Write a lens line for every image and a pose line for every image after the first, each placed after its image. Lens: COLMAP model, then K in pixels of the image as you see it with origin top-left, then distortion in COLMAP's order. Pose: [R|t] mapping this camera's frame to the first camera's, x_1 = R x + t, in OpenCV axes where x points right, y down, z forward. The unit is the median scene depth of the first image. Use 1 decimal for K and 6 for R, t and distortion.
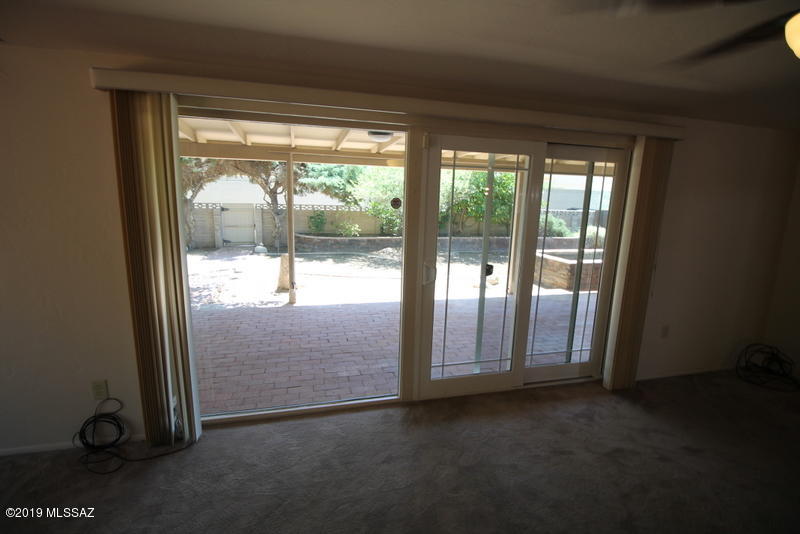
lens RADIAL K [[371.5, 0, 398.7], [0, 371.5, 262.4], [0, 0, 1]] dist [-0.019424, -0.000844]
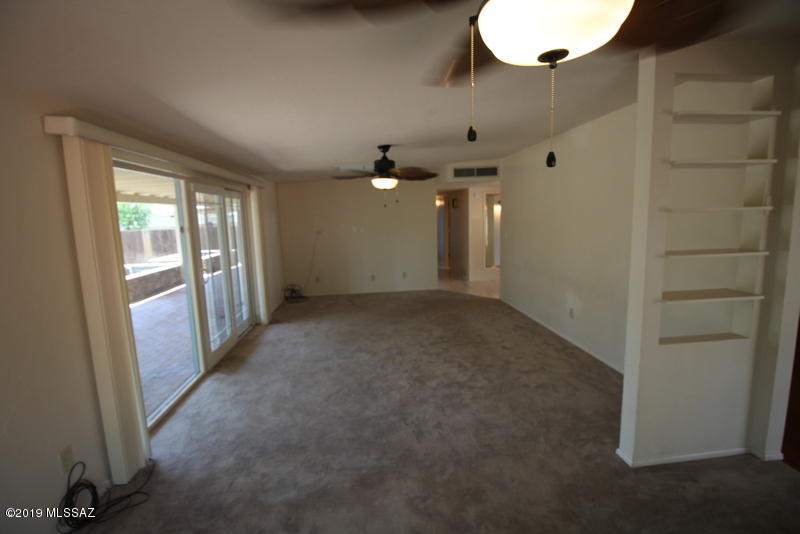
lens RADIAL K [[372.9, 0, 400.0], [0, 372.9, 267.0], [0, 0, 1]] dist [-0.000814, -0.000381]
pose [[0.160507, -0.175008, 0.971396, -1.124790], [0.210101, 0.967659, 0.139620, -0.045196], [-0.964414, 0.181682, 0.192085, -0.025032]]
